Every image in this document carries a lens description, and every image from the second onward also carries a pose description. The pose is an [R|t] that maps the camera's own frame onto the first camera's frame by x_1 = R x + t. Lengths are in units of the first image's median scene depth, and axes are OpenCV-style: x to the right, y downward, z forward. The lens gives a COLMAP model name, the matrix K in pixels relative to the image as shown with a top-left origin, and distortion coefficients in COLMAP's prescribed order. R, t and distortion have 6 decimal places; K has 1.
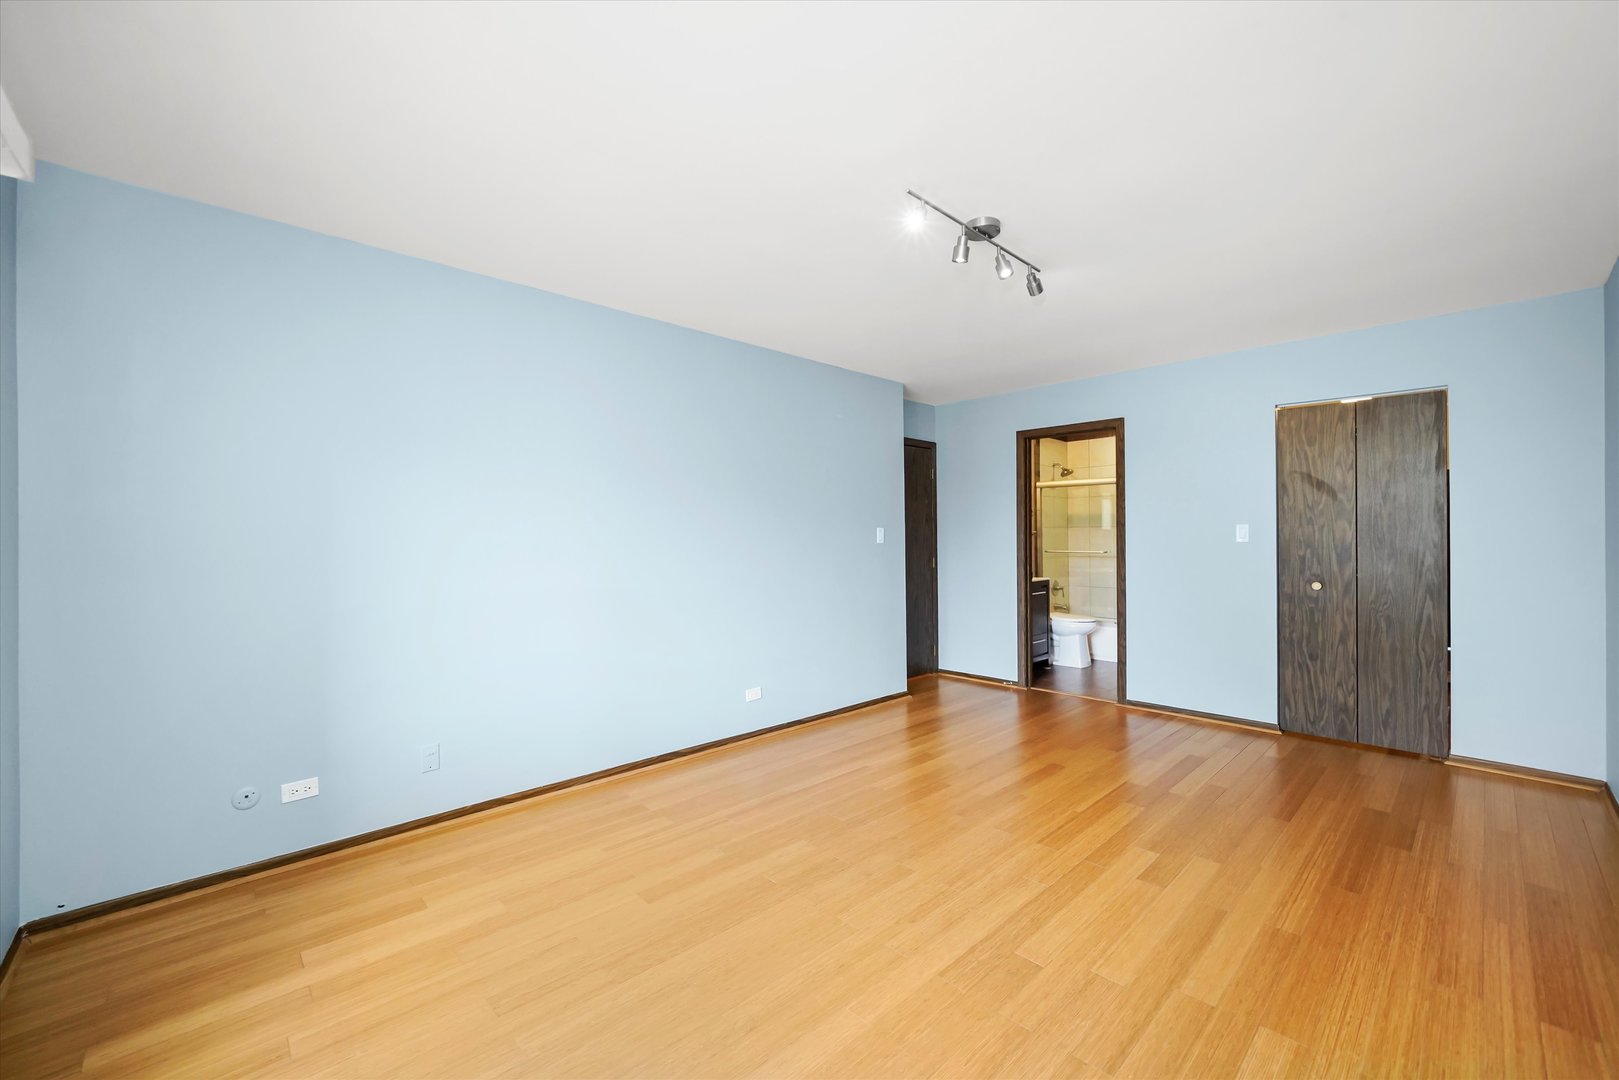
lens RADIAL K [[630.9, 0, 808.6], [0, 630.9, 542.1], [0, 0, 1]] dist [-0.012714, -0.000001]
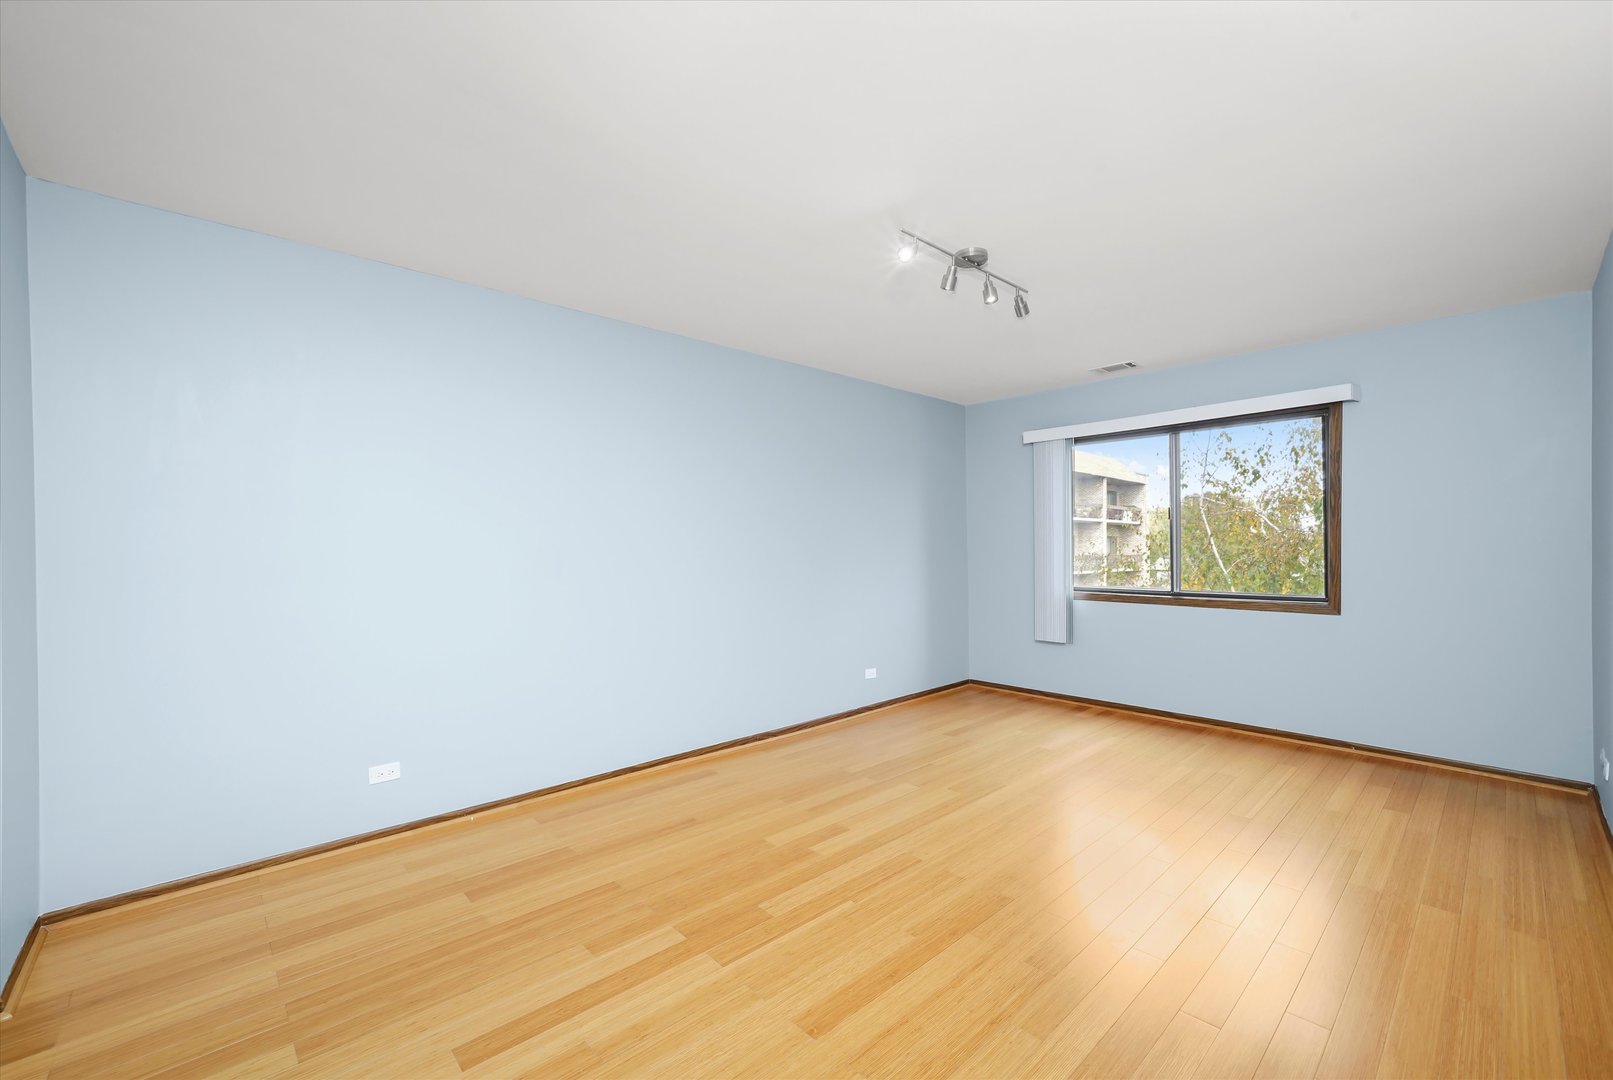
lens RADIAL K [[628.5, 0, 803.0], [0, 628.5, 542.0], [0, 0, 1]] dist [-0.012714, -0.000001]
pose [[-0.999637, 0.009438, 0.025252, 0.528952], [0.009314, 0.999944, -0.005023, -0.007273], [-0.025298, -0.004786, -0.999668, 2.014983]]
